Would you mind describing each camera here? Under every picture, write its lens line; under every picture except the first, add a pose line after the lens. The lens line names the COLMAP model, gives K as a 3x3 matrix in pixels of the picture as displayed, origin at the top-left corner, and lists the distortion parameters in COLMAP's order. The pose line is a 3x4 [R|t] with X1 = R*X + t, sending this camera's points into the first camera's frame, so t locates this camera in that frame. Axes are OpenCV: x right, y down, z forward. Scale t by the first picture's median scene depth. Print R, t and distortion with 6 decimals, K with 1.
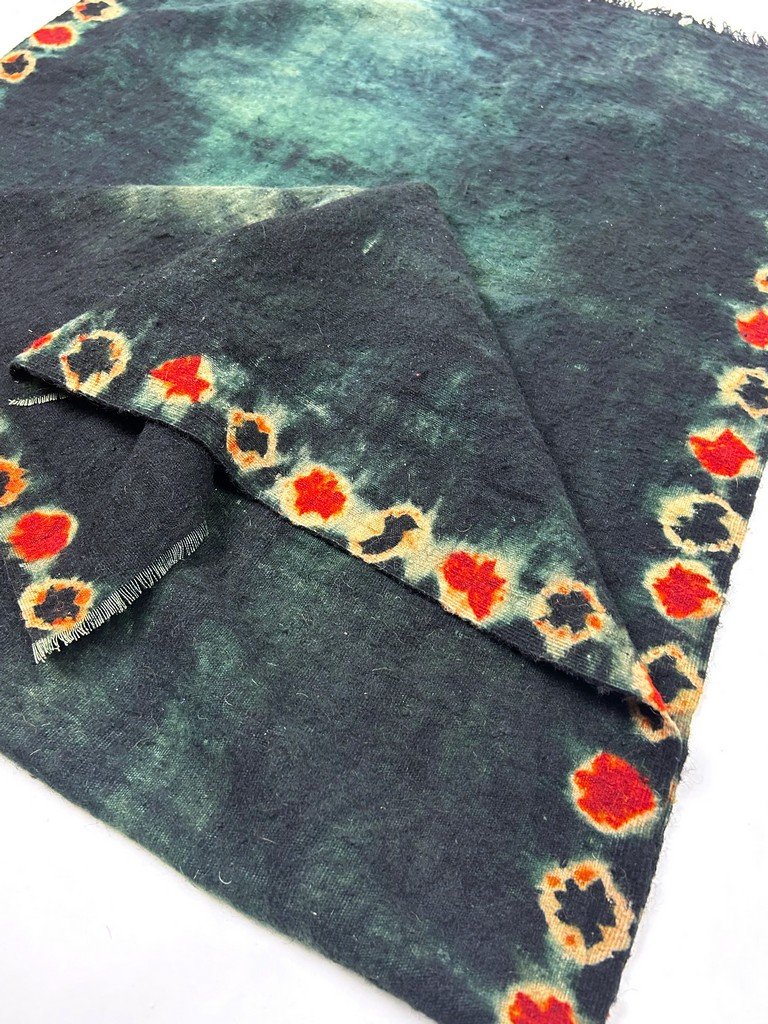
lens RADIAL K [[851.8, 0, 382.3], [0, 851.8, 515.7], [0, 0, 1]] dist [0.032965, -0.061311]
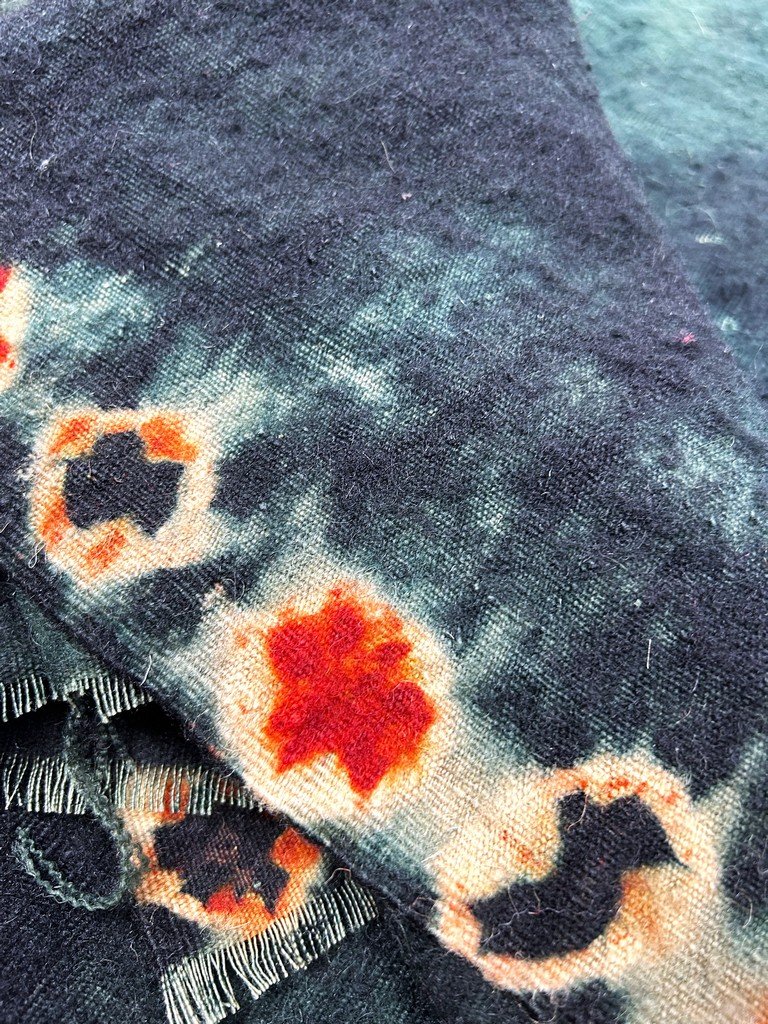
lens RADIAL K [[851.8, 0, 388.3], [0, 851.8, 527.1], [0, 0, 1]] dist [0.032965, -0.061311]
pose [[0.996315, 0.083149, 0.021039, -0.070627], [-0.085683, 0.953880, 0.287699, -0.168497], [0.003853, -0.288442, 0.957490, 0.727930]]
